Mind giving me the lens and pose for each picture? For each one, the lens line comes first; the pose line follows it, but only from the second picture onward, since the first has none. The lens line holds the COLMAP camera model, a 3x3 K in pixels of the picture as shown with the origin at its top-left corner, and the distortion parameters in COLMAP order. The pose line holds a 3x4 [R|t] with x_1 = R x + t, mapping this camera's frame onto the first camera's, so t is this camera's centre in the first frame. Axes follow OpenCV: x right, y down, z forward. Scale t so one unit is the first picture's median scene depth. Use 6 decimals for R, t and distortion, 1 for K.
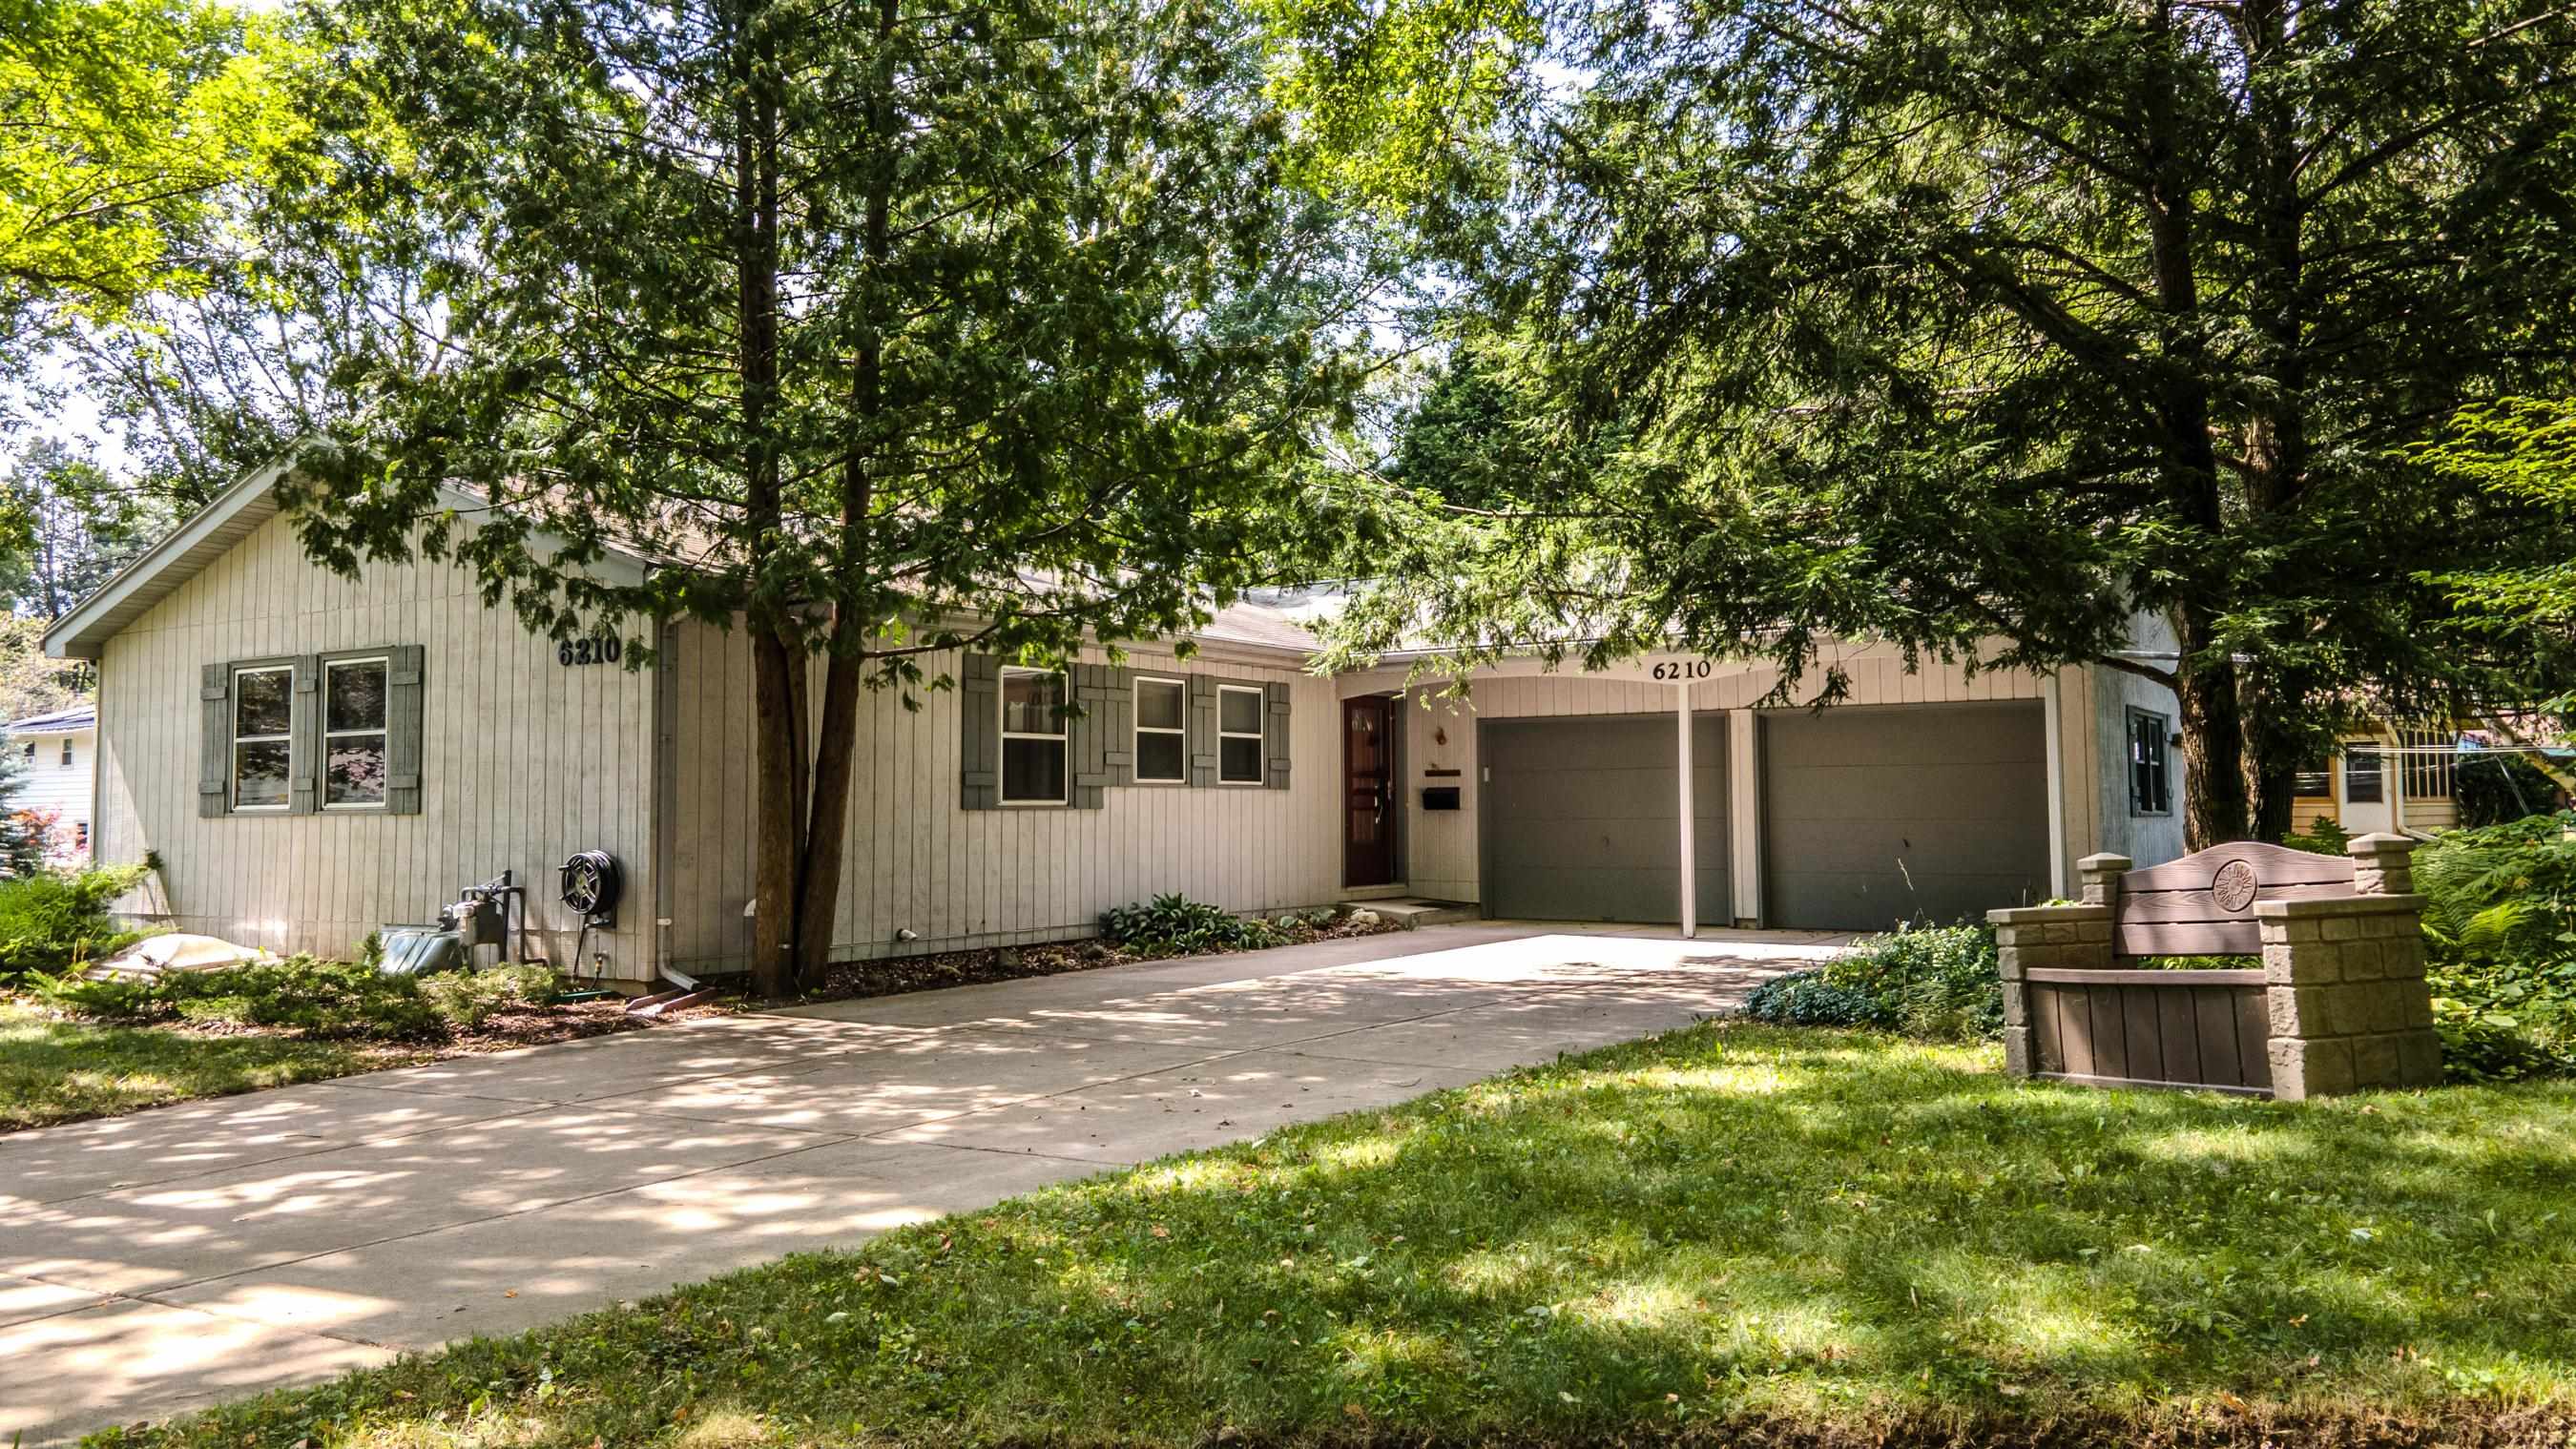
lens RADIAL K [[1923.2, 0, 1295.3], [0, 1923.2, 684.2], [0, 0, 1]] dist [0.029328, 0.007196]
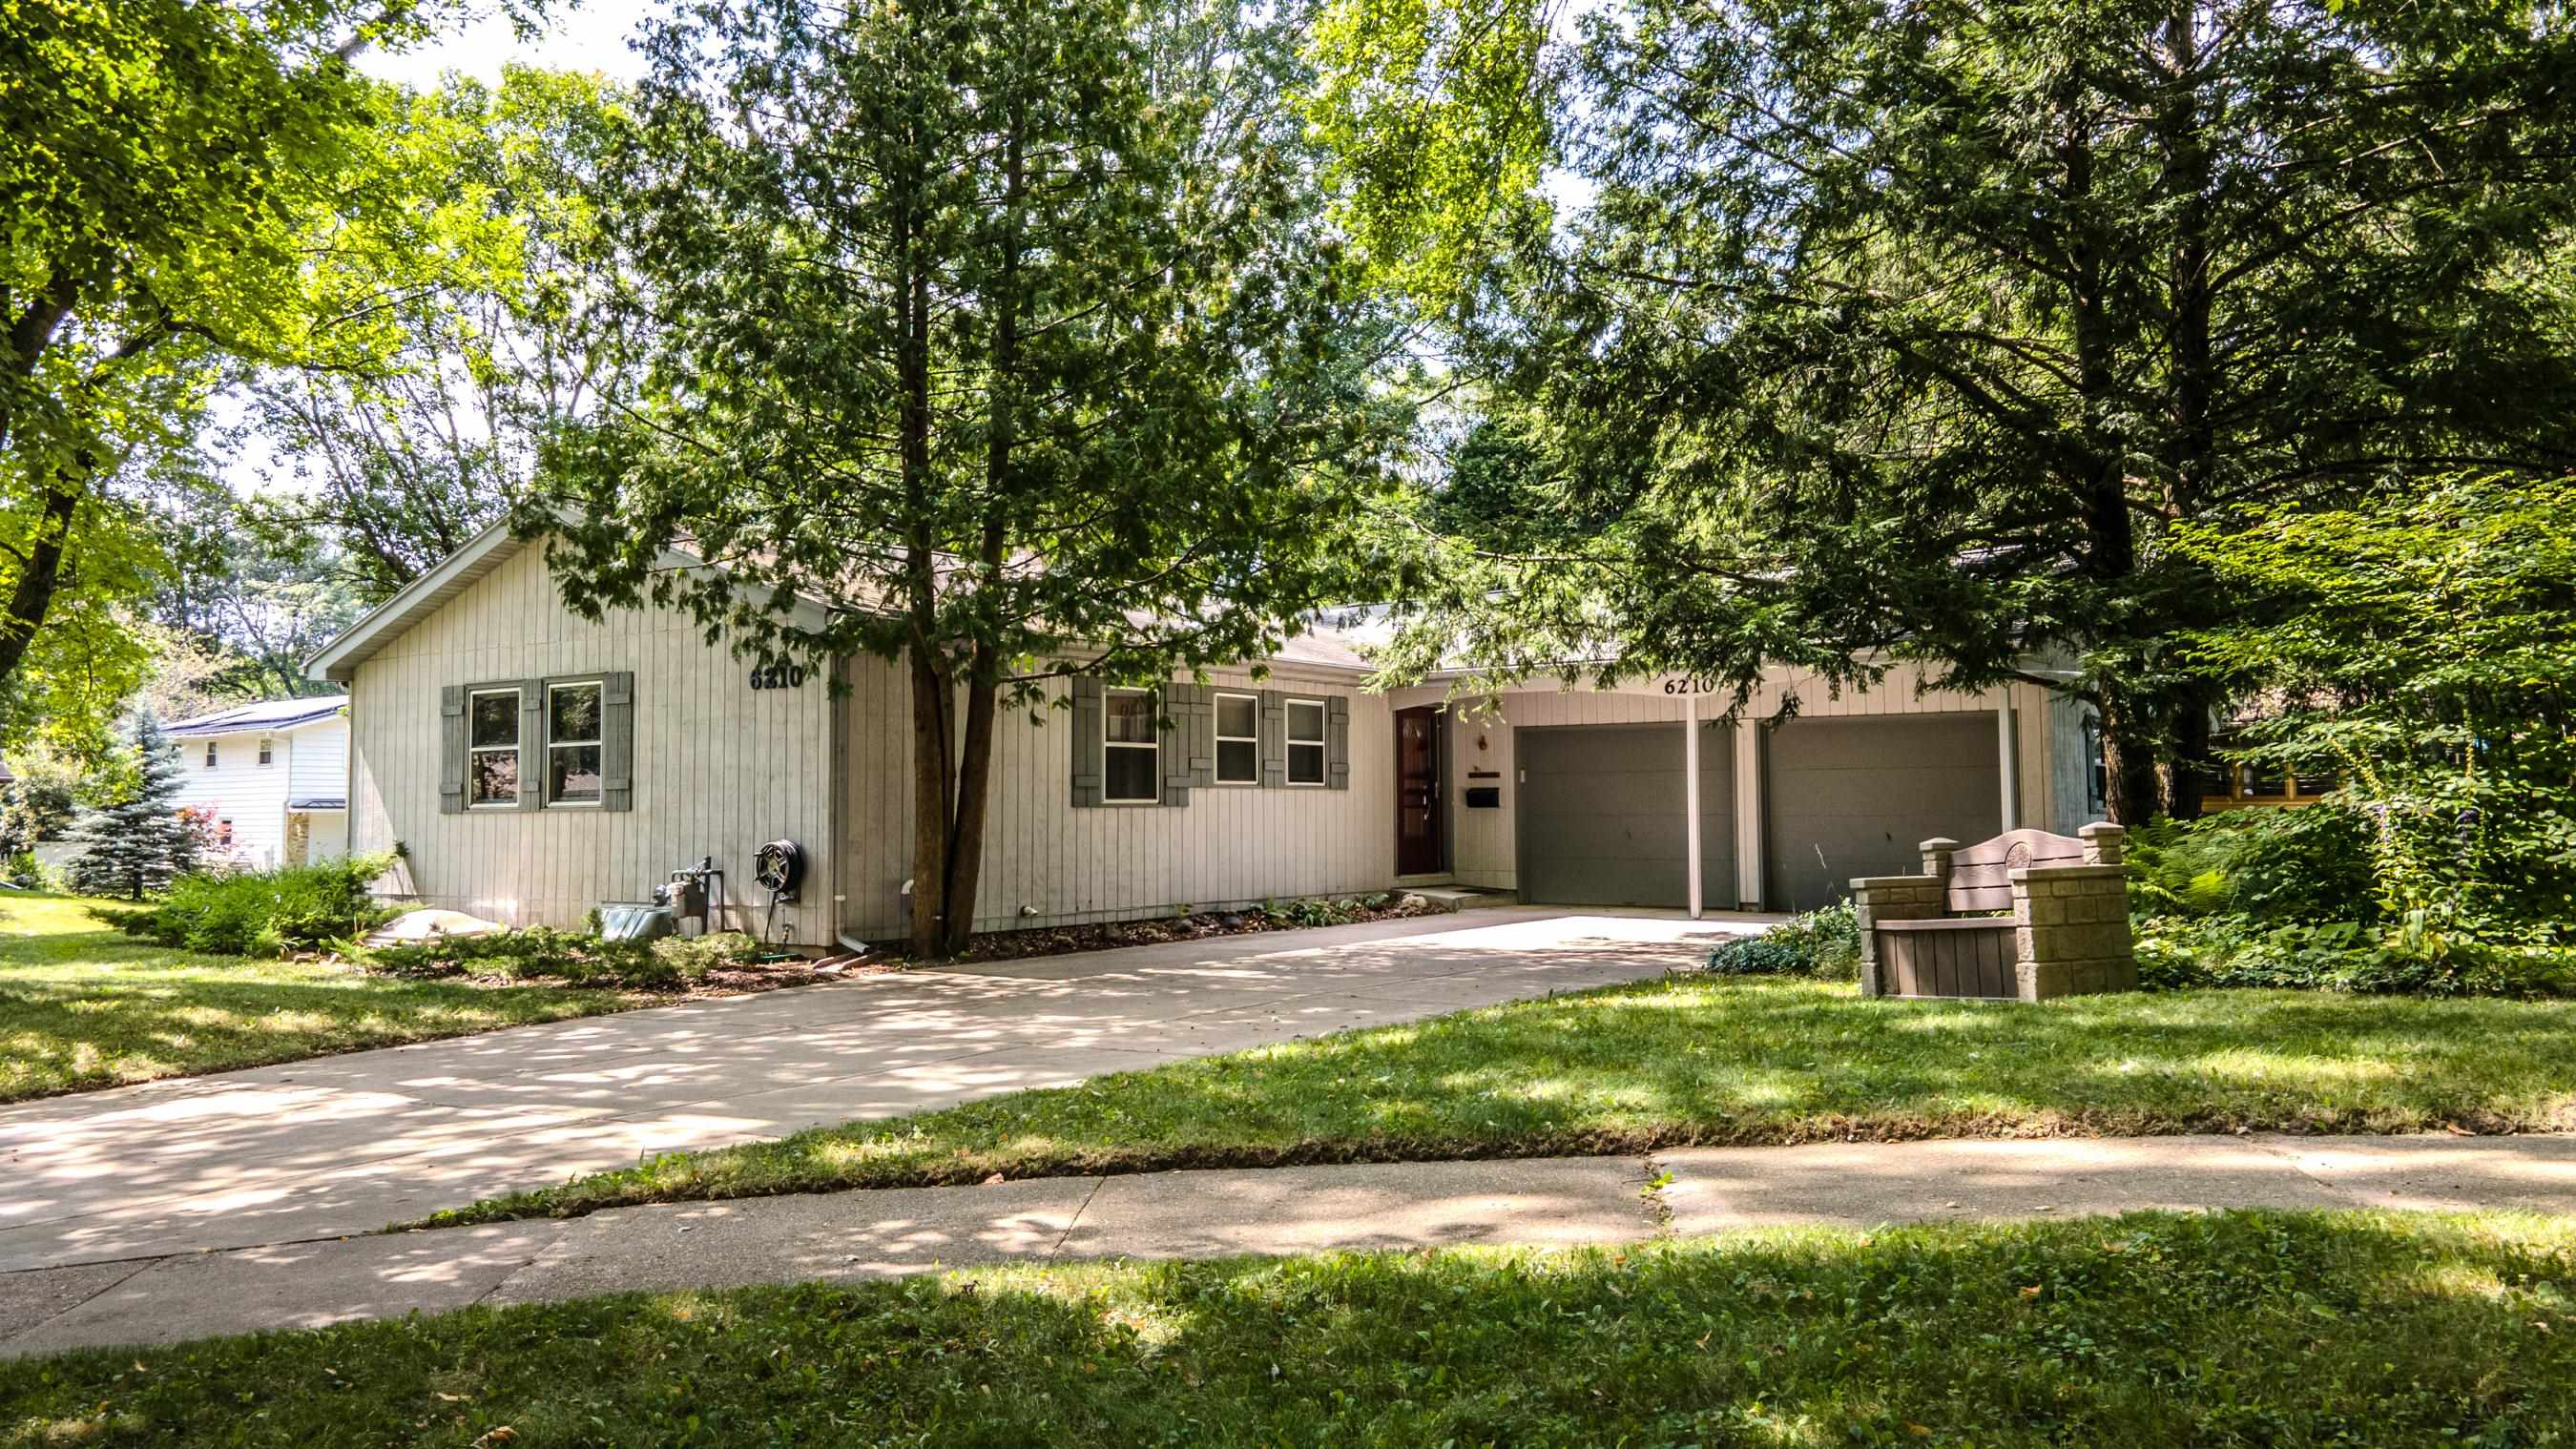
lens RADIAL K [[1923.2, 0, 1295.3], [0, 1923.2, 684.2], [0, 0, 1]] dist [0.029328, 0.007196]
pose [[0.999485, -0.002383, -0.032002, 0.003191], [0.002413, 0.999997, 0.000907, -0.012895], [0.032000, -0.000983, 0.999487, -0.204722]]
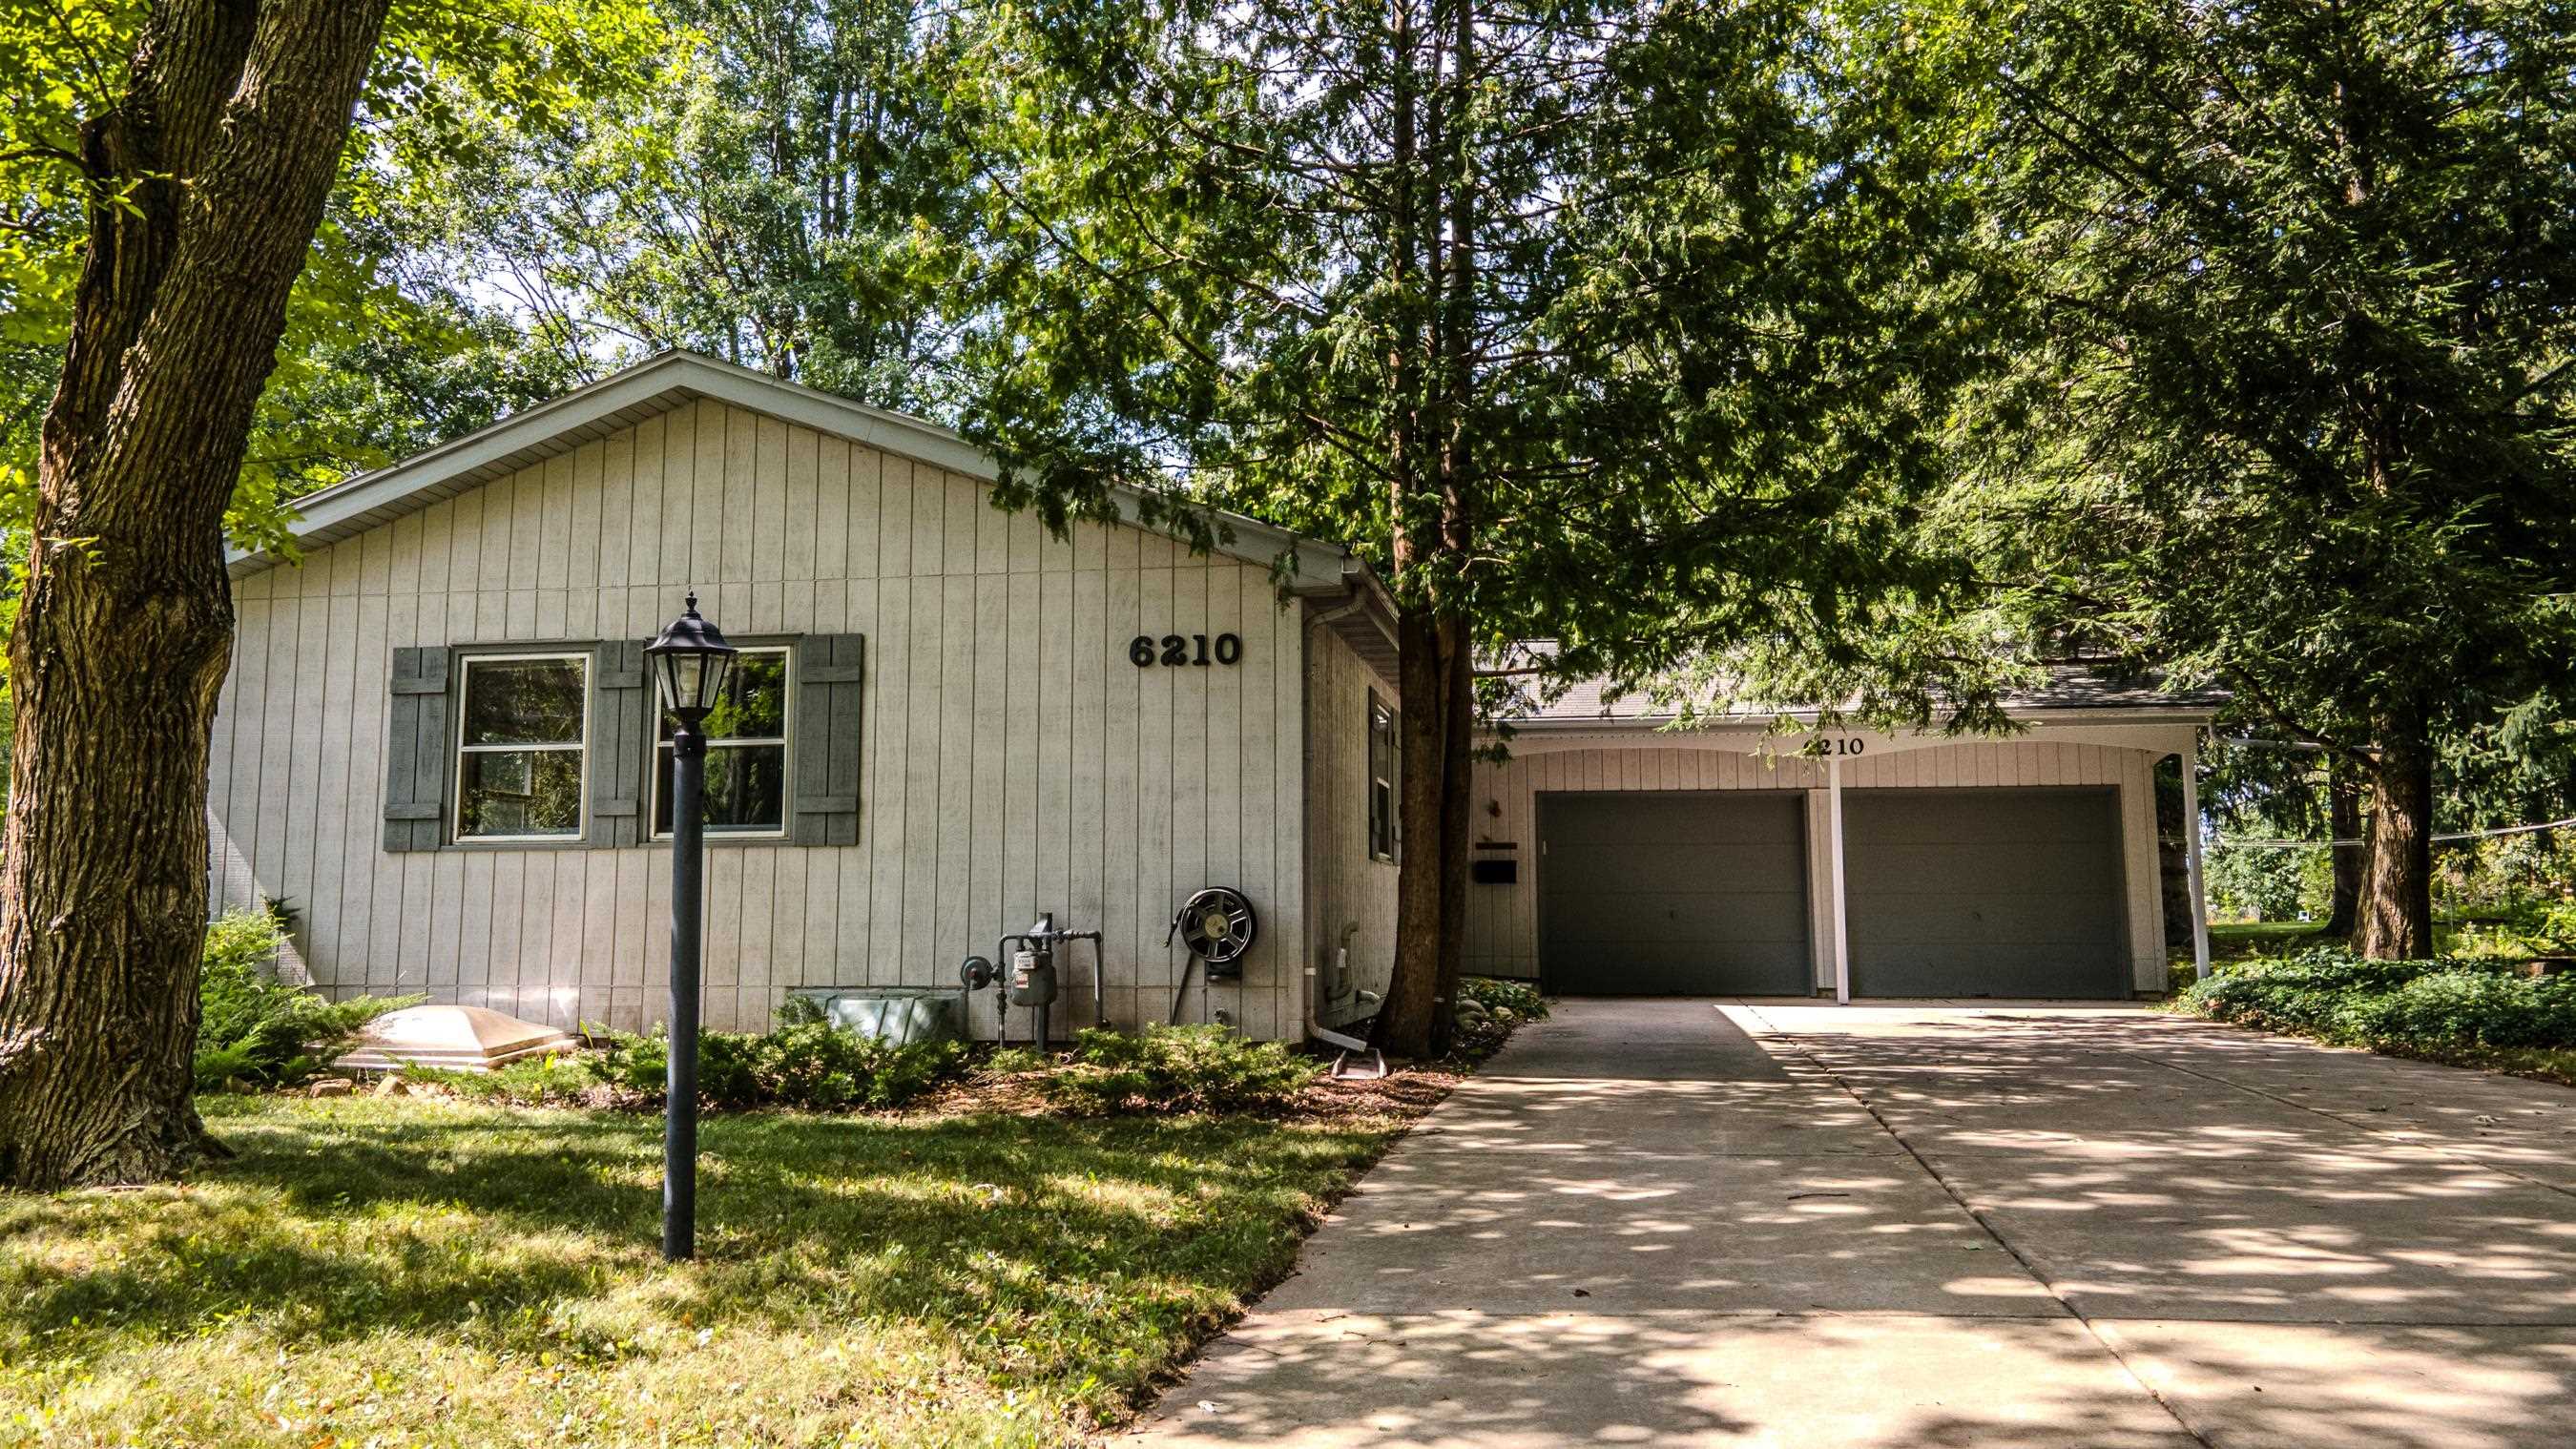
lens RADIAL K [[1923.2, 0, 1295.3], [0, 1923.2, 684.2], [0, 0, 1]] dist [0.029328, 0.007196]
pose [[0.916145, 0.056988, 0.396774, -0.626856], [-0.033064, 0.997213, -0.066886, 0.049895], [-0.399480, 0.048158, 0.915476, 0.205170]]
